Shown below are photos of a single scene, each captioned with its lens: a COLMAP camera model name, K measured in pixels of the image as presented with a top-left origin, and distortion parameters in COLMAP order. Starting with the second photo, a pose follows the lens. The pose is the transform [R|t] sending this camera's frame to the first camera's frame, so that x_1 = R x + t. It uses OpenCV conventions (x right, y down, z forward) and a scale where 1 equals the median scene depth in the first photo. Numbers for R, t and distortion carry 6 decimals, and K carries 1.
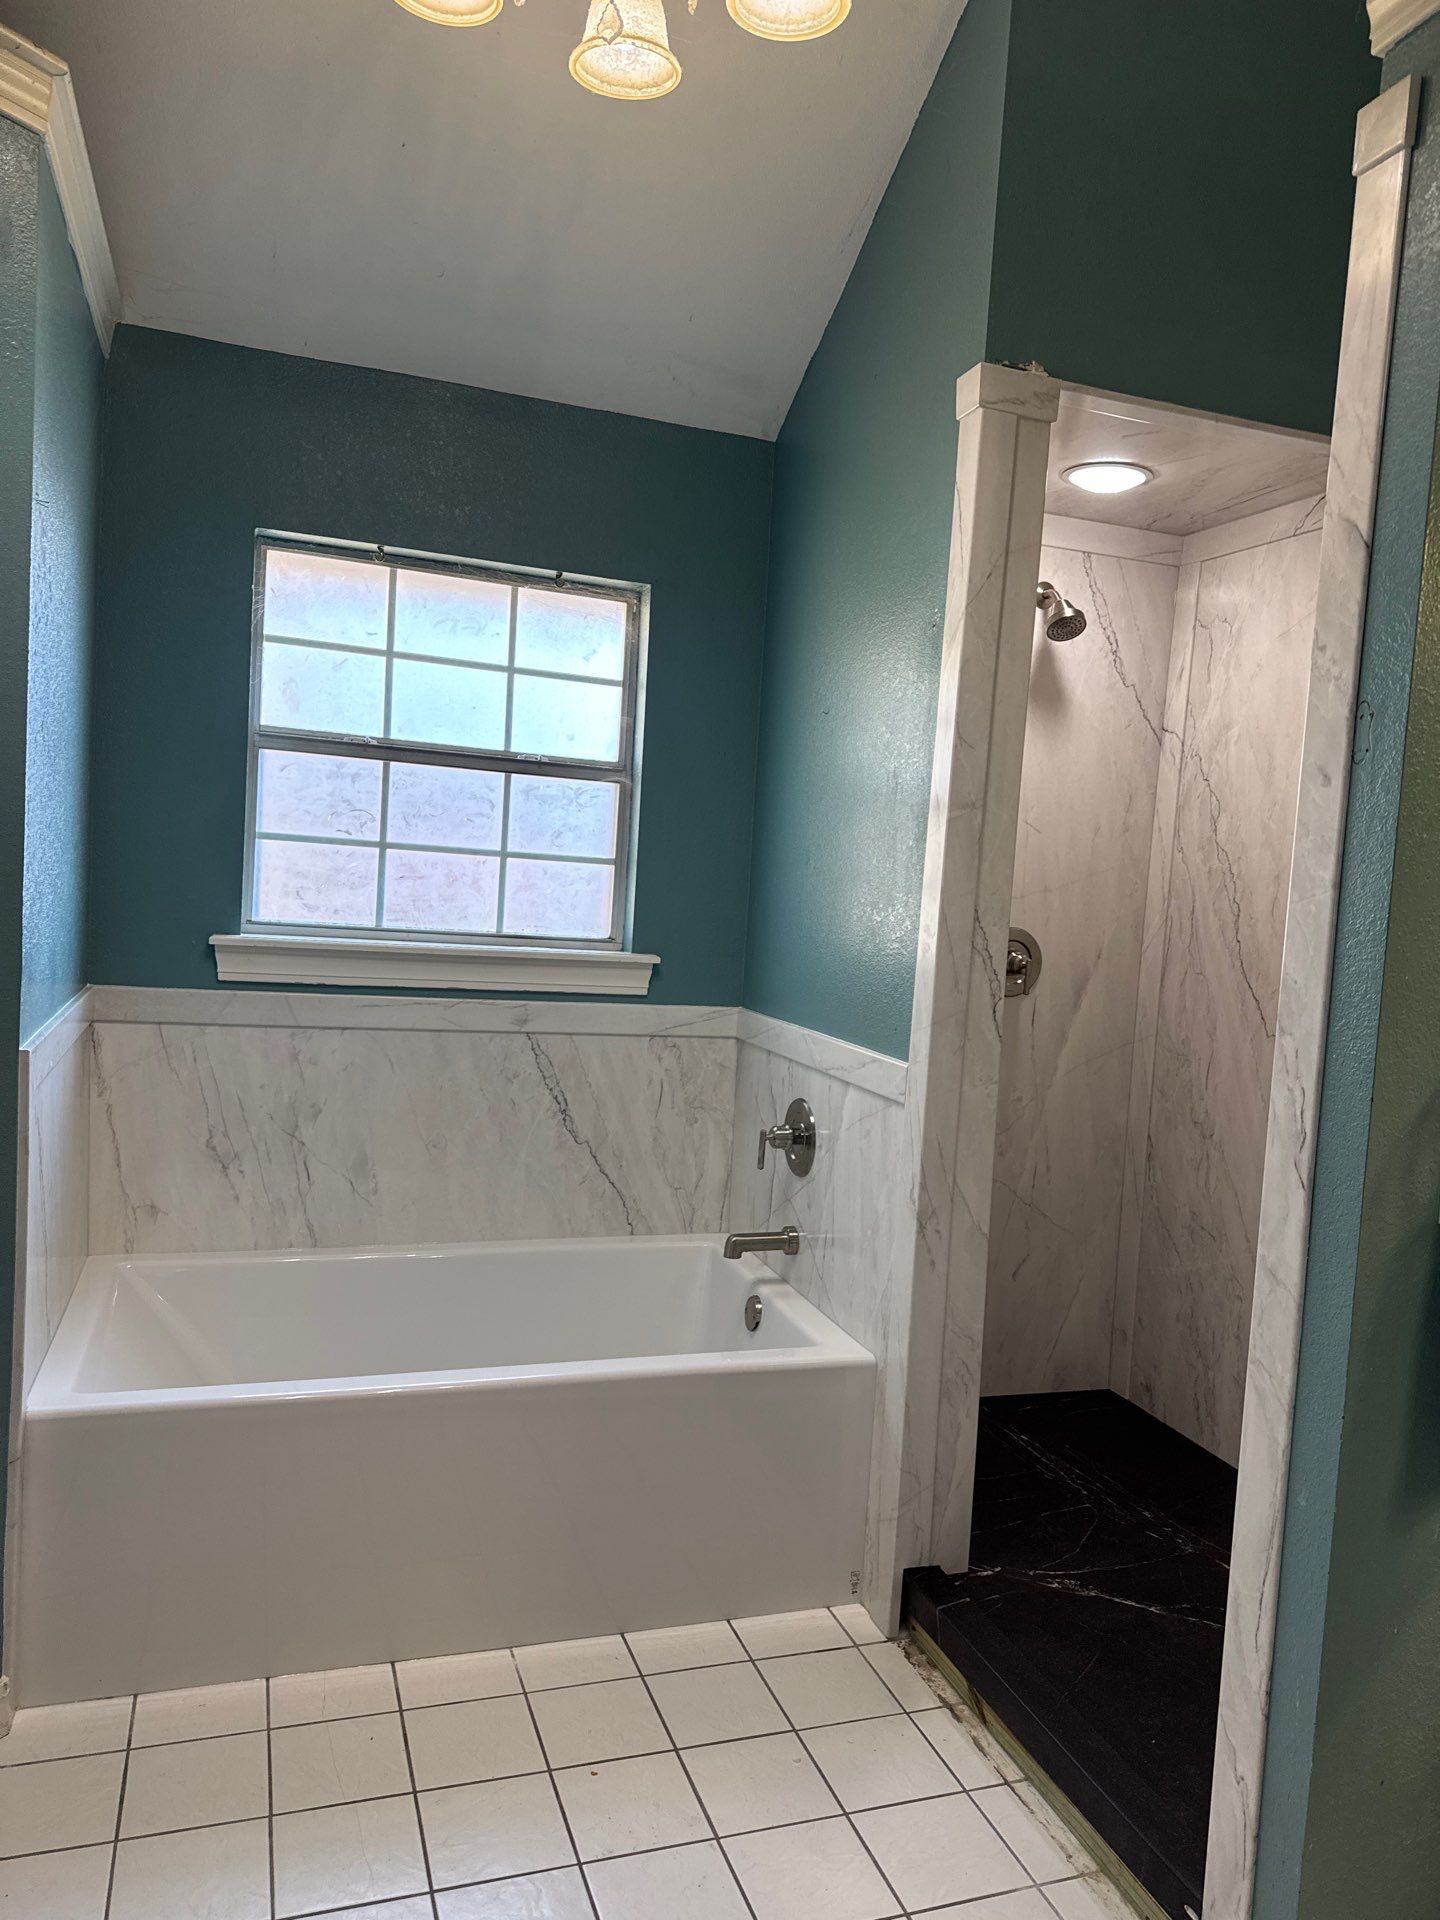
lens RADIAL K [[1350.5, 0, 734.3], [0, 1350.5, 963.9], [0, 0, 1]] dist [0.077197, -0.095347]
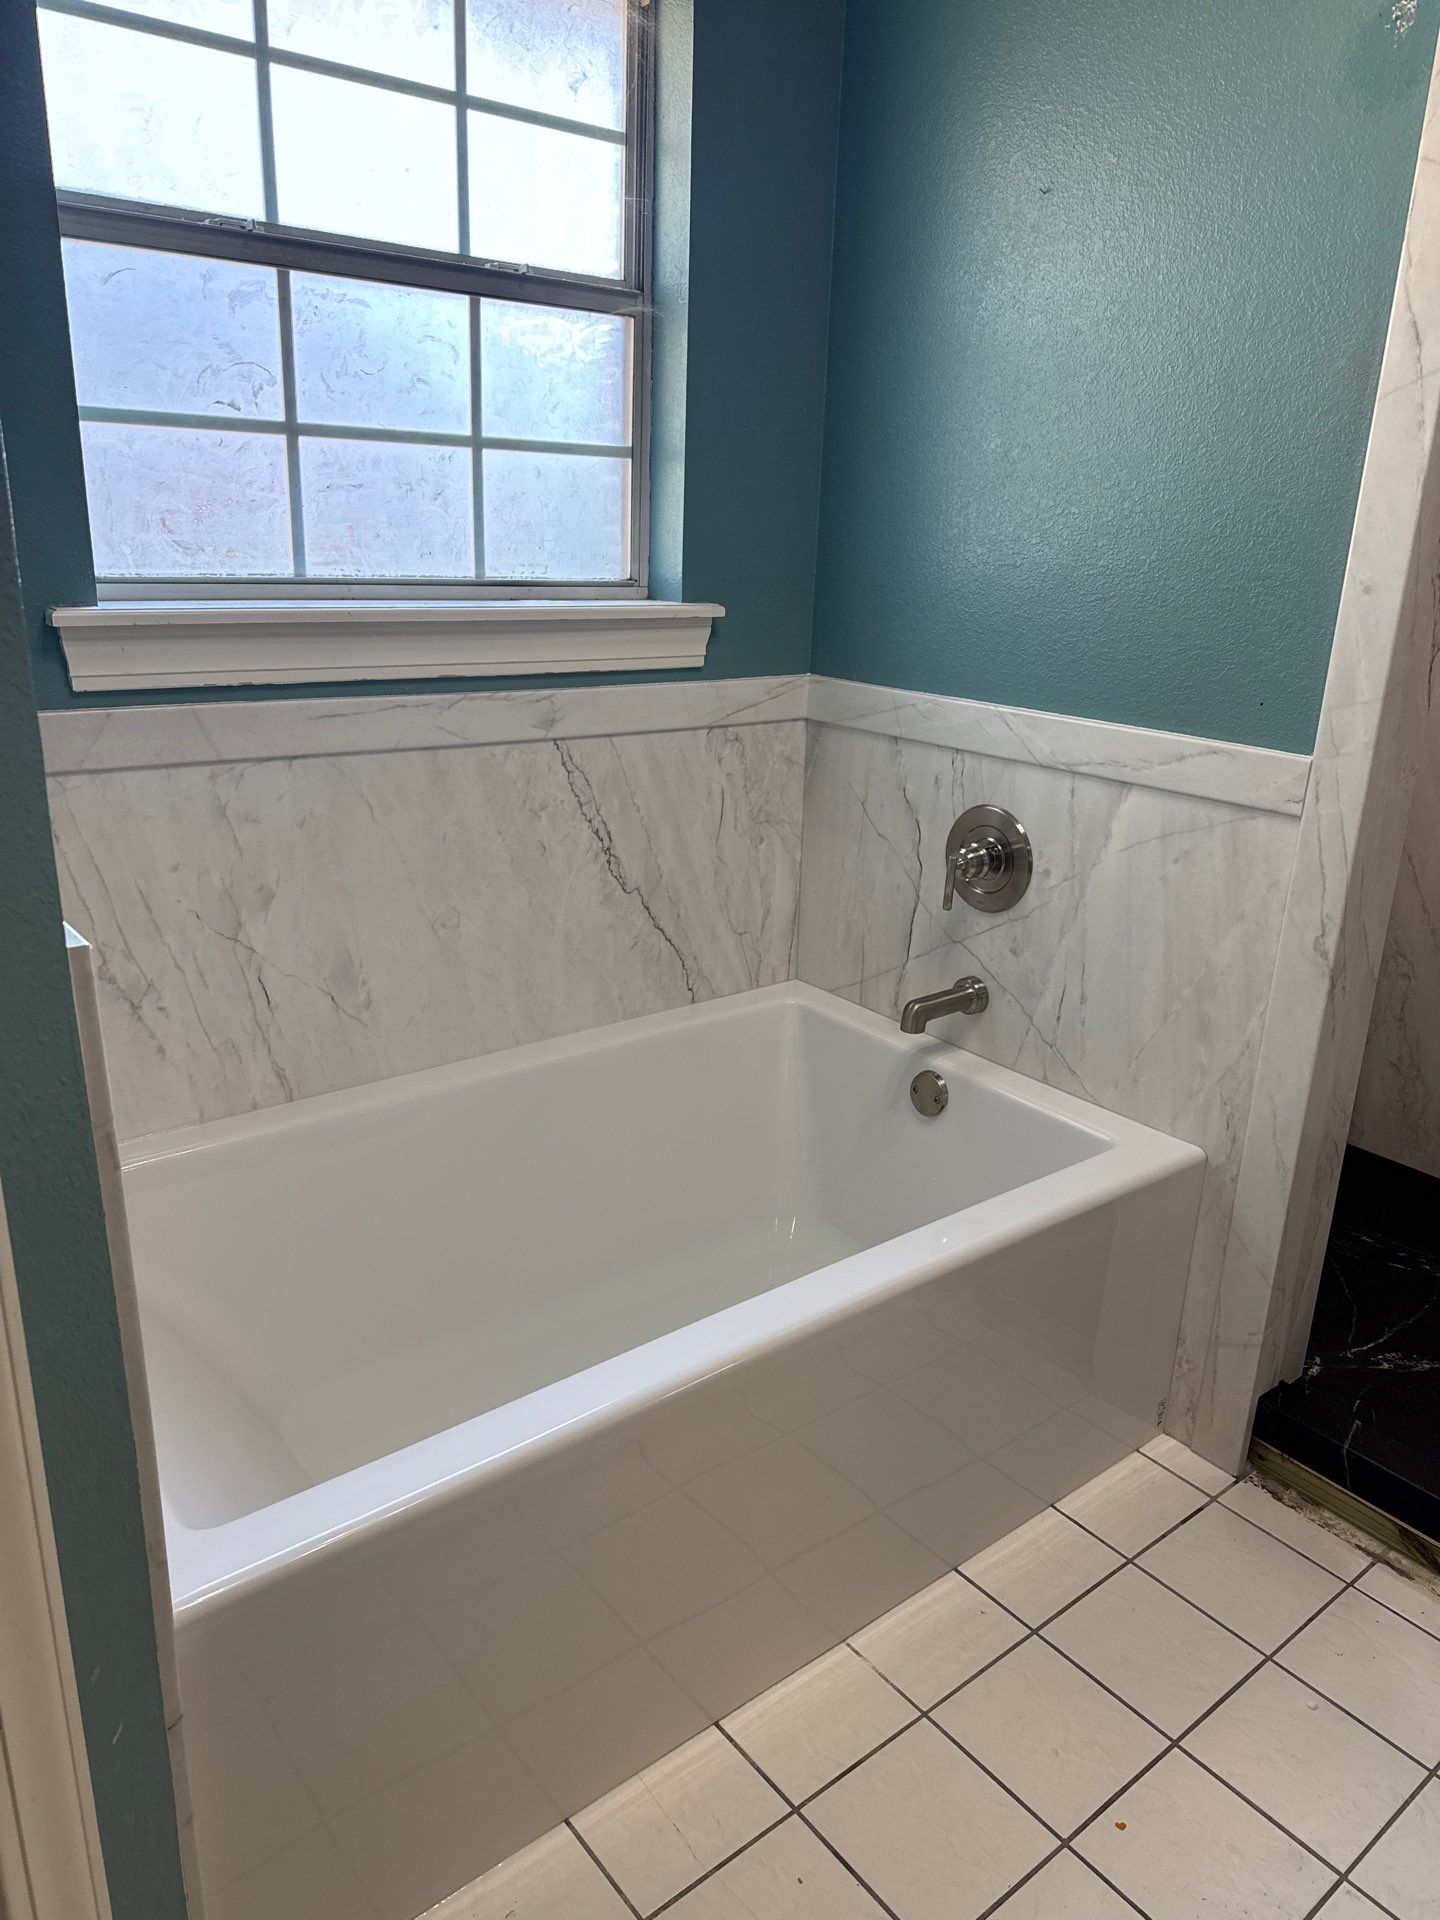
lens RADIAL K [[1342.1, 0, 722.6], [0, 1342.1, 959.7], [0, 0, 1]] dist [0.065726, -0.062248]
pose [[0.939010, -0.133647, 0.316859, -0.307046], [0.042441, 0.959387, 0.278884, -0.025455], [-0.341262, -0.248426, 0.906545, 0.367623]]
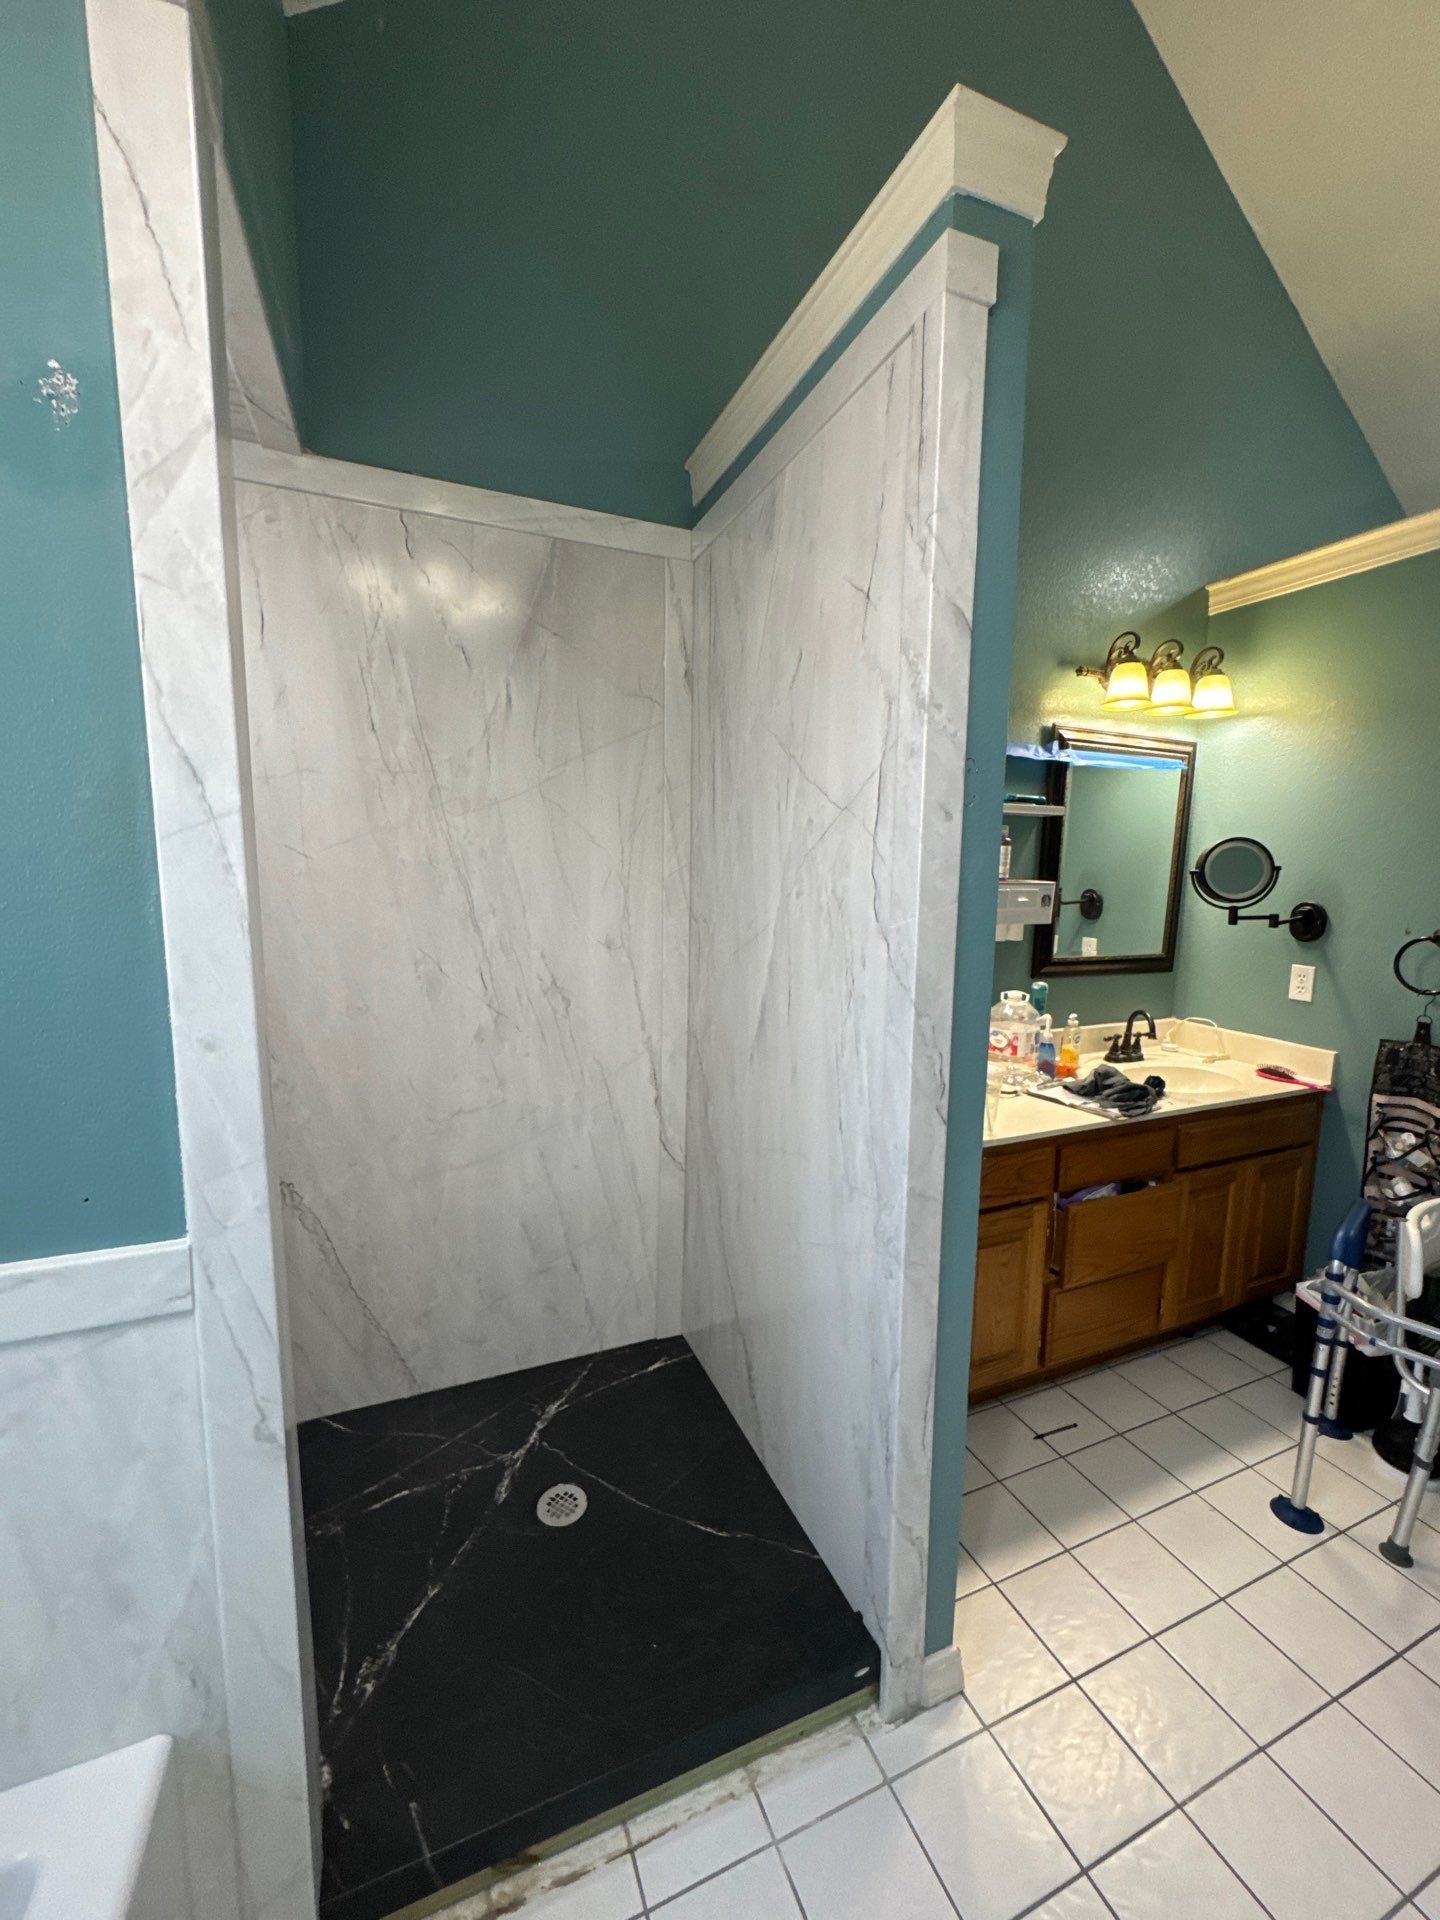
lens RADIAL K [[765.5, 0, 719.5], [0, 765.5, 956.2], [0, 0, 1]] dist [-0.003020, -0.000117]
pose [[-0.060547, -0.189556, 0.980001, -0.141086], [0.040319, 0.980537, 0.192151, -0.076929], [-0.997351, 0.051147, -0.051726, 0.636484]]
